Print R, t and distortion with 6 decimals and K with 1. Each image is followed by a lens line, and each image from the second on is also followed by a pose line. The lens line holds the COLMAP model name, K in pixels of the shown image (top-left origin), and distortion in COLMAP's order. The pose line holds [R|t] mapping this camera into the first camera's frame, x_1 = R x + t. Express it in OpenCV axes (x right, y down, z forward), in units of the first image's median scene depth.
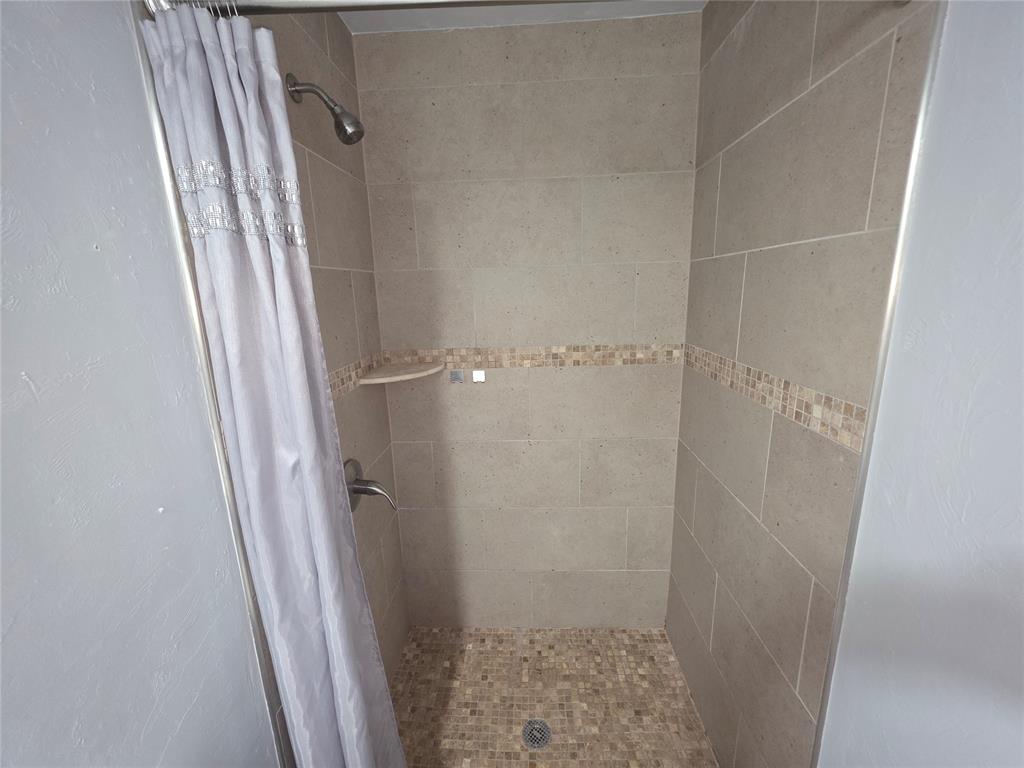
lens RADIAL K [[410.7, 0, 512.2], [0, 410.7, 379.8], [0, 0, 1]] dist [0.000027, 0.000685]
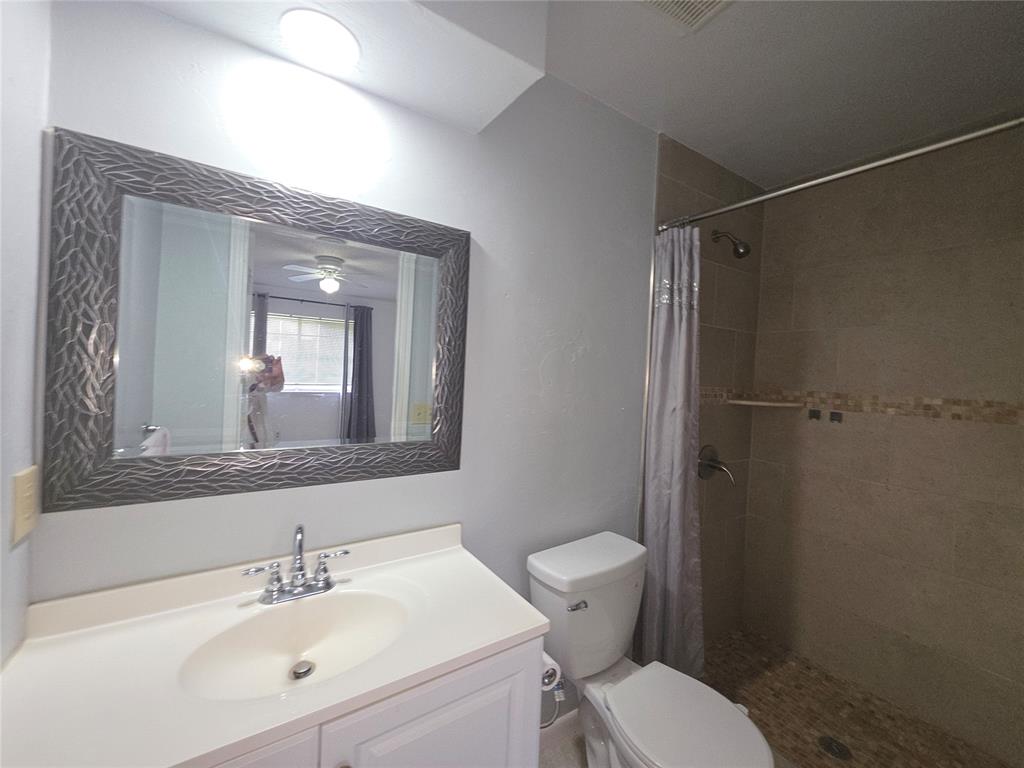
lens RADIAL K [[410.7, 0, 512.2], [0, 410.7, 379.8], [0, 0, 1]] dist [0.000027, 0.000685]
pose [[0.571657, 0.067980, -0.817671, 0.365144], [-0.239430, 0.967008, -0.086997, 0.227137], [0.784781, 0.245507, 0.569074, -0.457203]]
